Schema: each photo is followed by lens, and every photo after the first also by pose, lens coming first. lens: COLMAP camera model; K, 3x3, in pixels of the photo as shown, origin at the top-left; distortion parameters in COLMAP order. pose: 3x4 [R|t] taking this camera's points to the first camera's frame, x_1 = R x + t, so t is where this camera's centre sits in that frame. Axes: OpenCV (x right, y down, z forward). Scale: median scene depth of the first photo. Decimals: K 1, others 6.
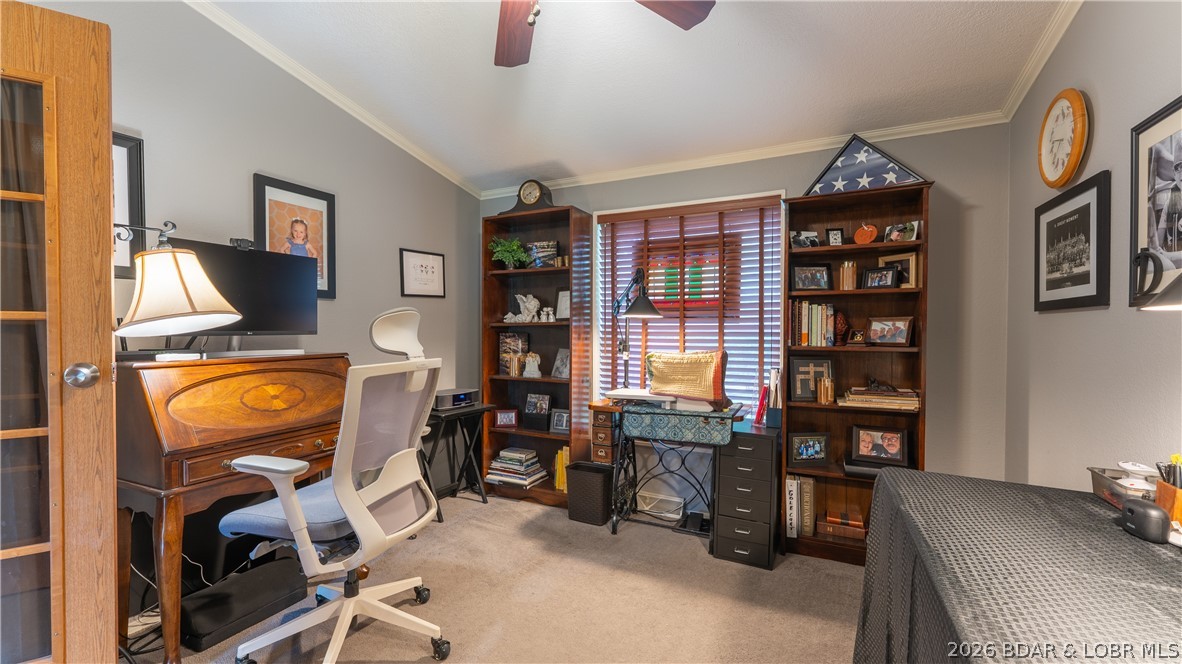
lens RADIAL K [[484.7, 0, 582.2], [0, 484.7, 330.3], [0, 0, 1]] dist [-0.000942, 0.000080]
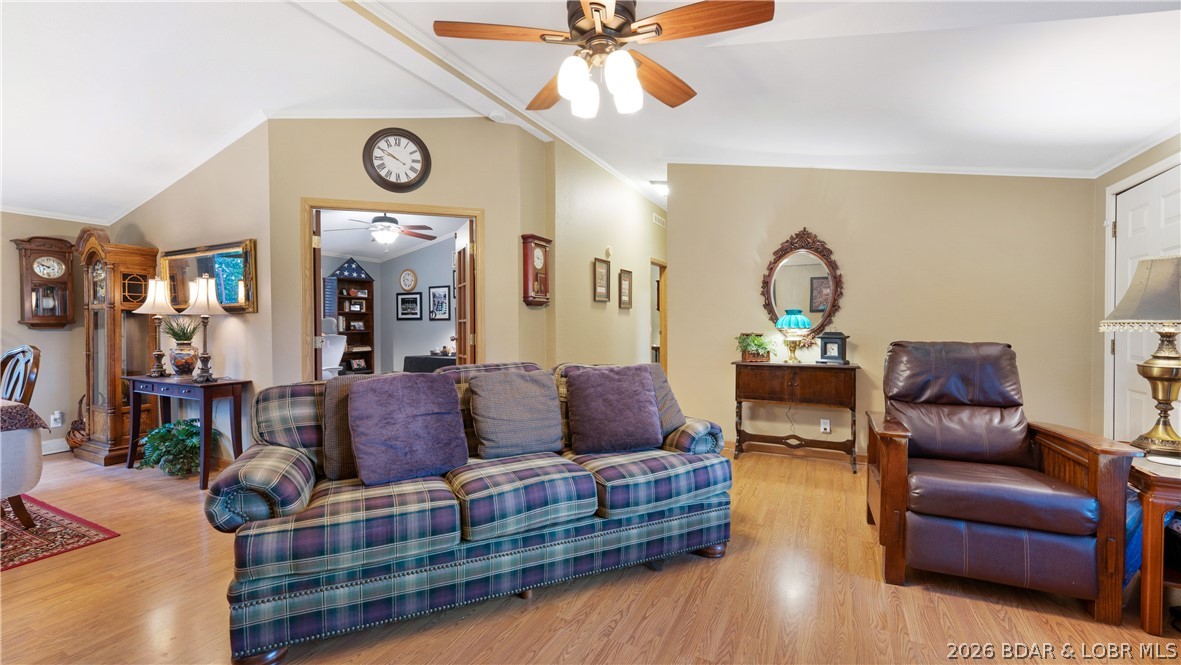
lens RADIAL K [[484.3, 0, 581.8], [0, 484.3, 330.8], [0, 0, 1]] dist [-0.000942, 0.000080]
pose [[0.010105, -0.013947, 0.999852, -2.185481], [0.005733, 0.999887, 0.013890, -0.000583], [-0.999933, 0.005592, 0.010184, -0.375762]]
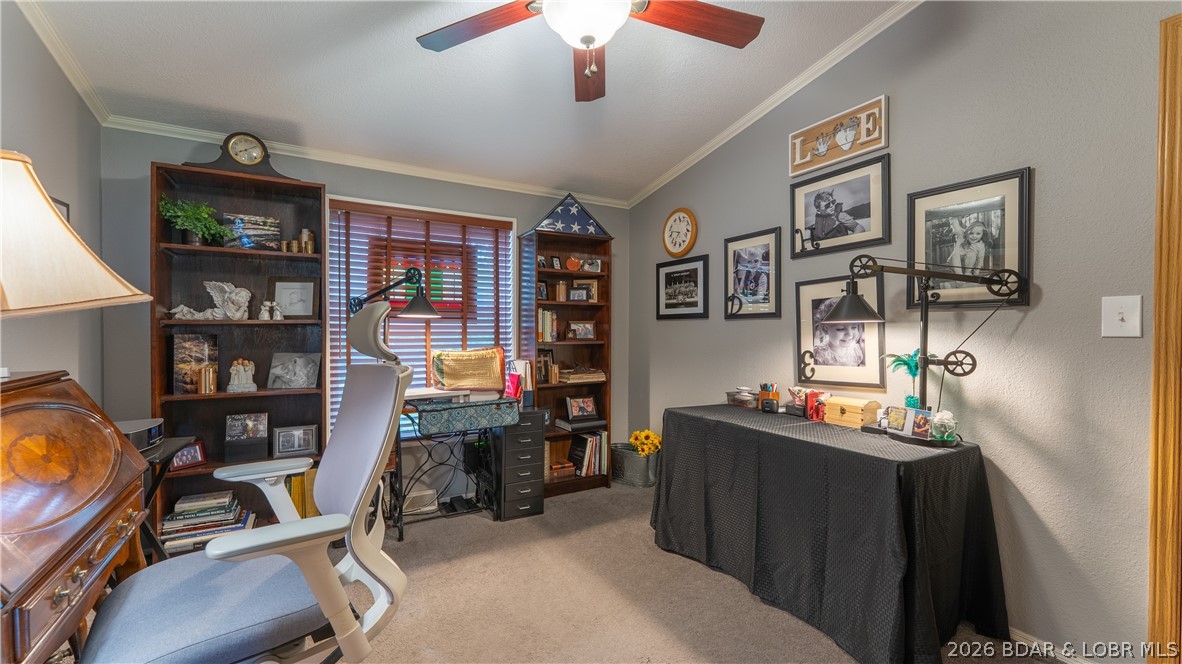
lens RADIAL K [[479.4, 0, 586.0], [0, 479.4, 332.3], [0, 0, 1]] dist [-0.003067, -0.000257]
pose [[0.539615, -0.004198, 0.841901, -0.572065], [0.001608, 0.999991, 0.003956, 0.001414], [-0.841910, -0.000781, 0.539617, 0.184563]]
